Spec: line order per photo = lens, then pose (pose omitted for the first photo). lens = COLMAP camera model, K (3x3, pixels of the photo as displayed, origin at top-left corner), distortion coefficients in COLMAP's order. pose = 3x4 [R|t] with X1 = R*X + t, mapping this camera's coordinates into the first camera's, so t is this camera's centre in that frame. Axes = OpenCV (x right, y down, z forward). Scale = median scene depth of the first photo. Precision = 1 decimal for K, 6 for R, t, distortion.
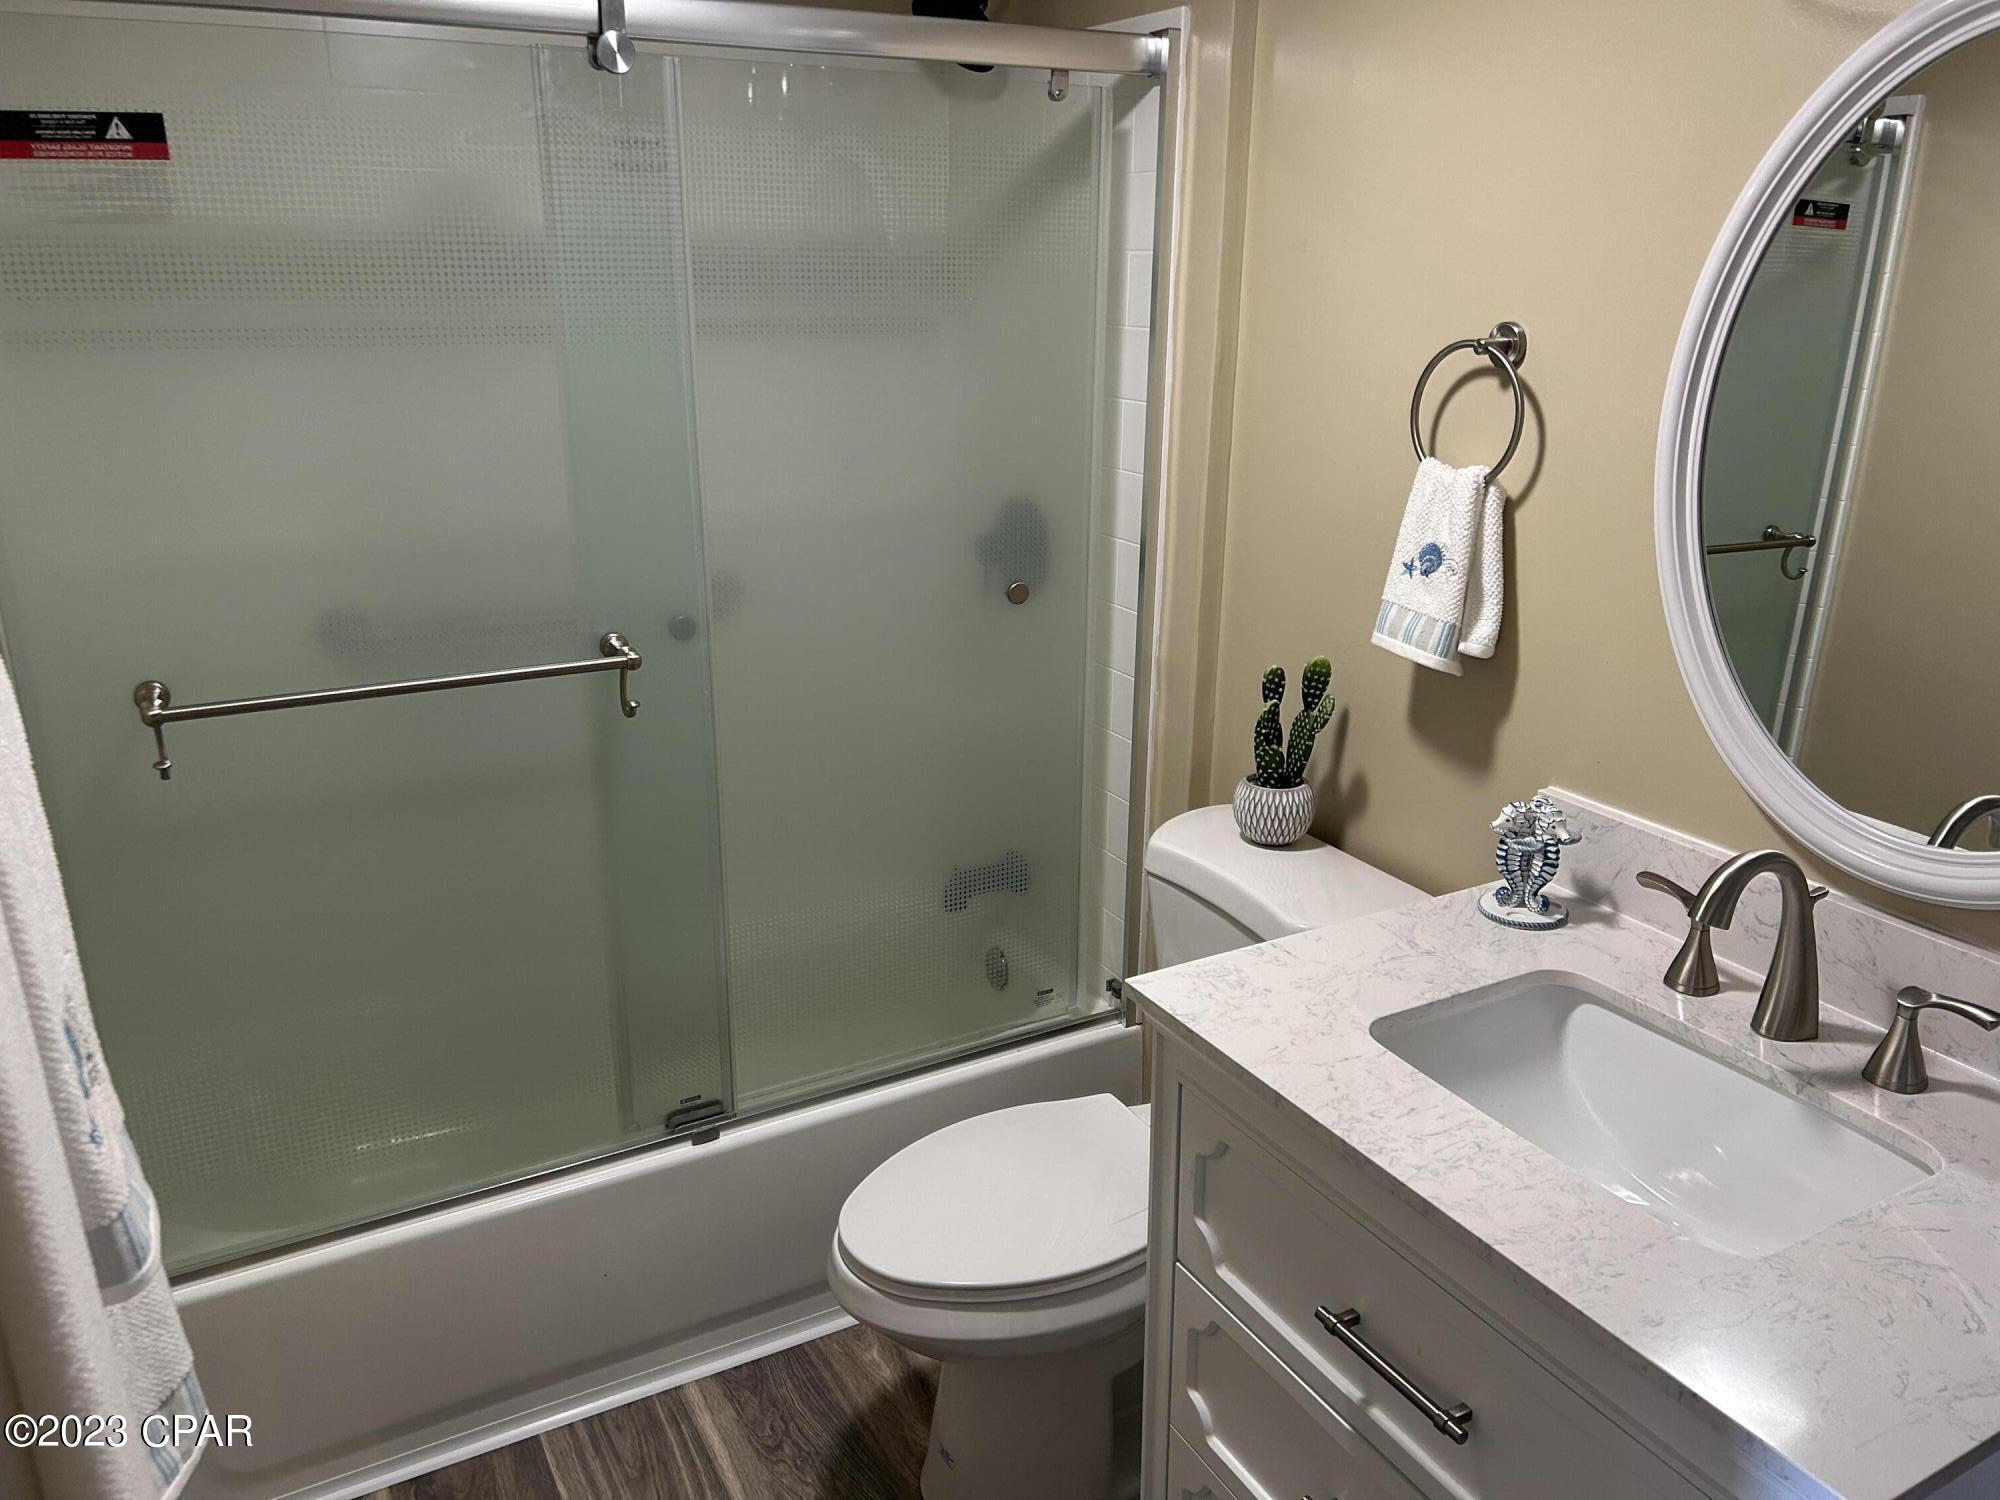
lens RADIAL K [[1505.4, 0, 1000.0], [0, 1505.4, 750.0], [0, 0, 1]] dist [0.073078, -0.097200]
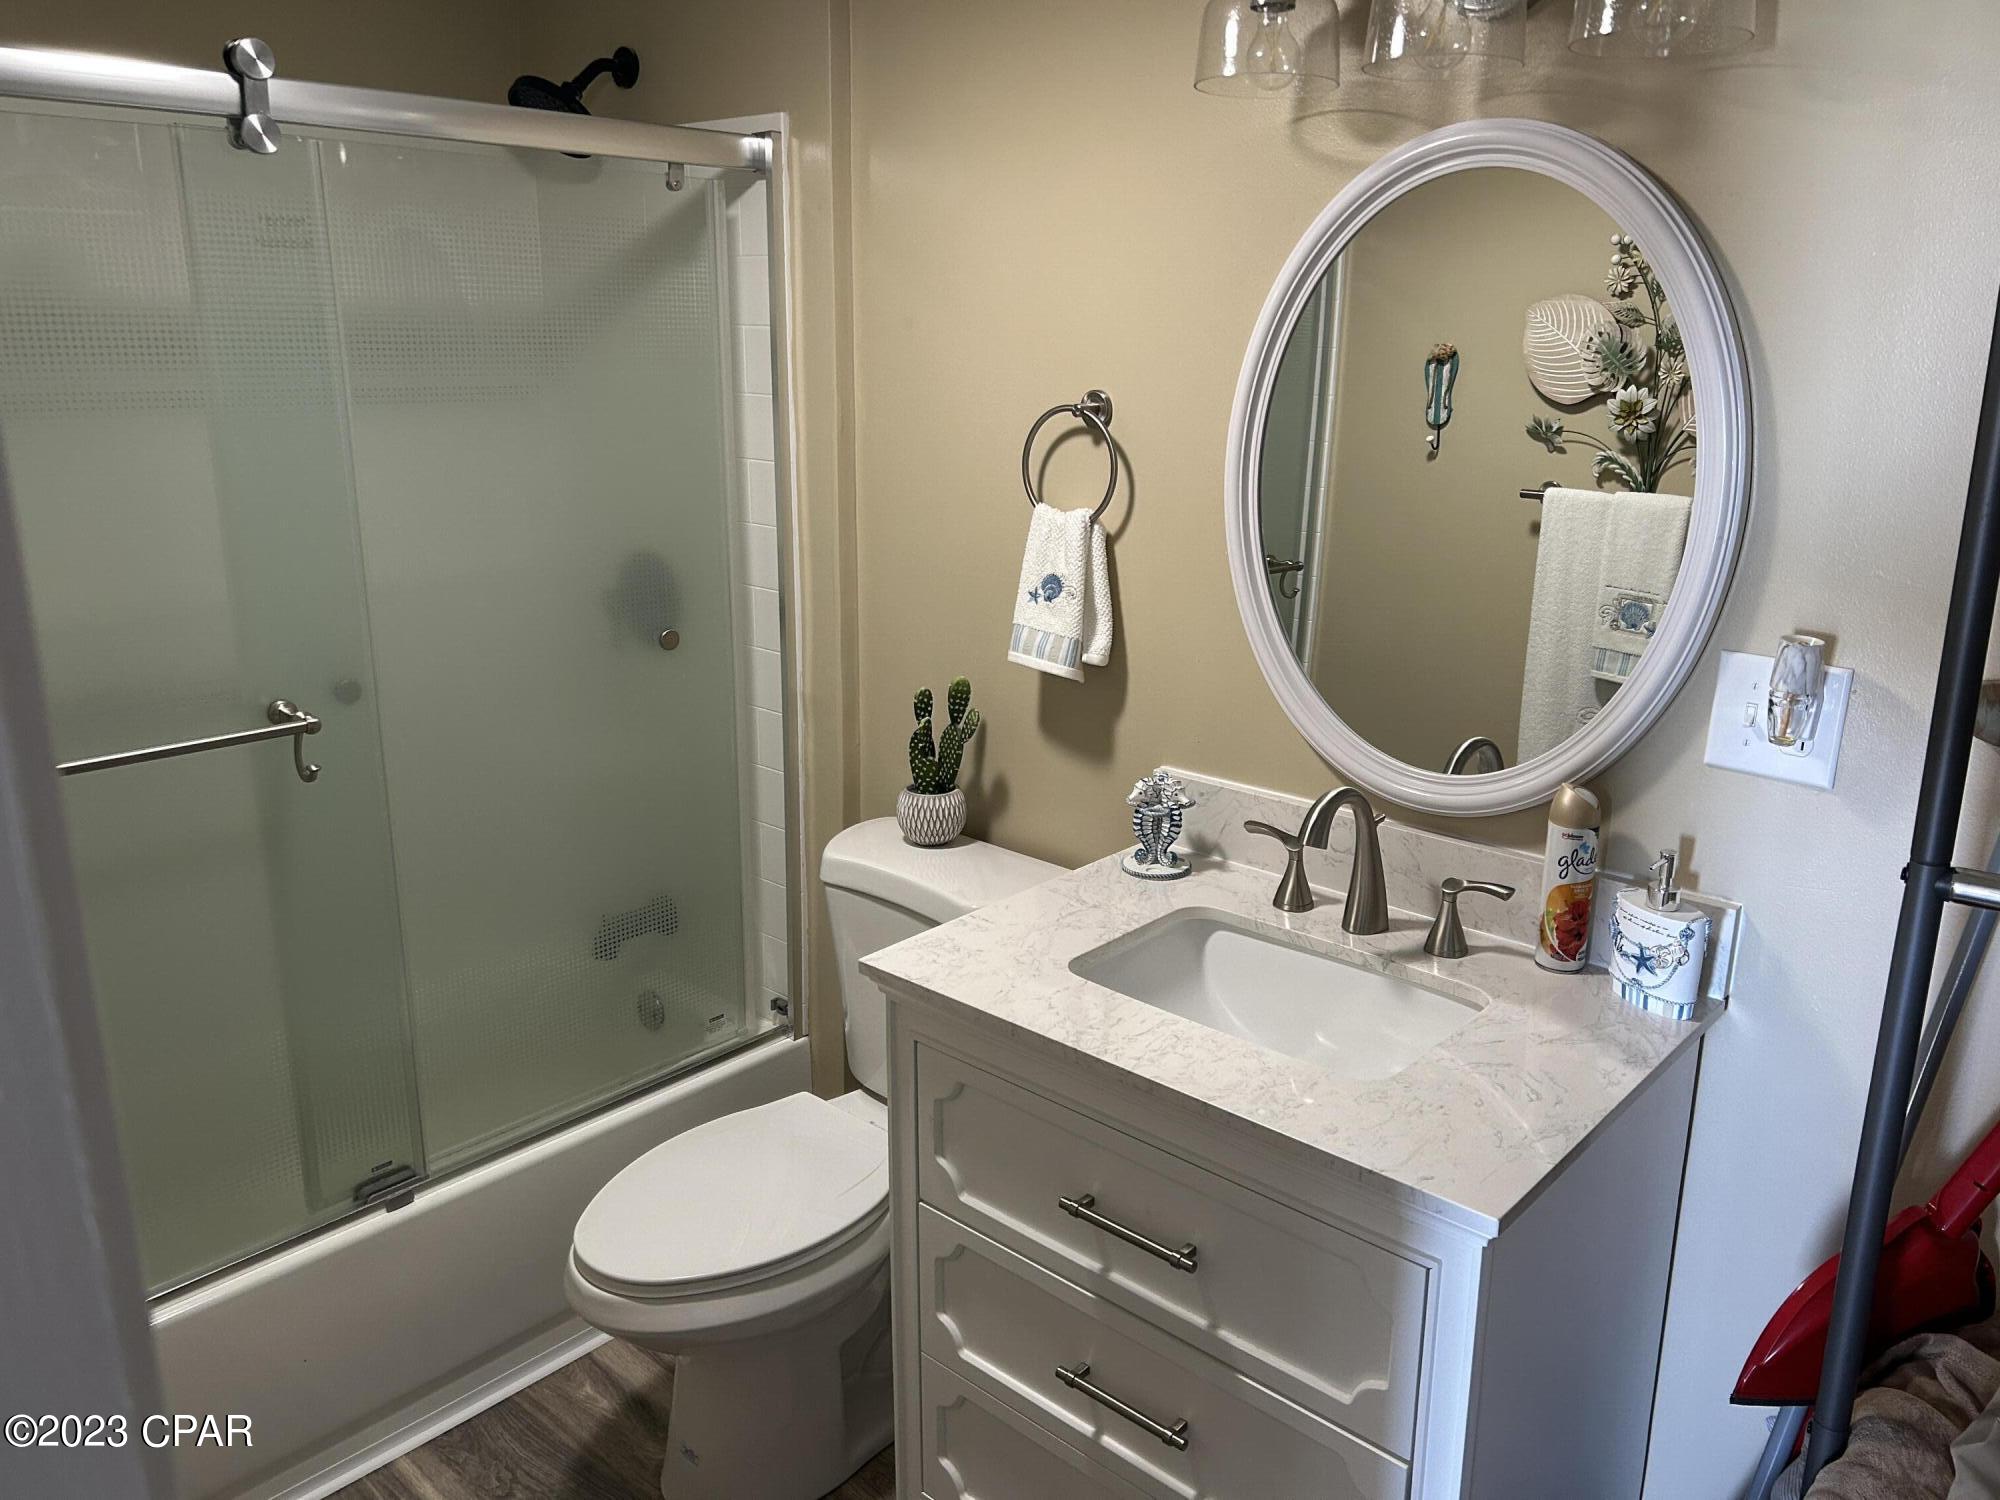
lens RADIAL K [[1505.4, 0, 1000.0], [0, 1505.4, 750.0], [0, 0, 1]] dist [0.073078, -0.097200]
pose [[0.944205, -0.081246, 0.319180, -0.143728], [0.096281, 0.994853, -0.031584, 0.036023], [-0.314971, 0.060552, 0.947168, -0.106286]]
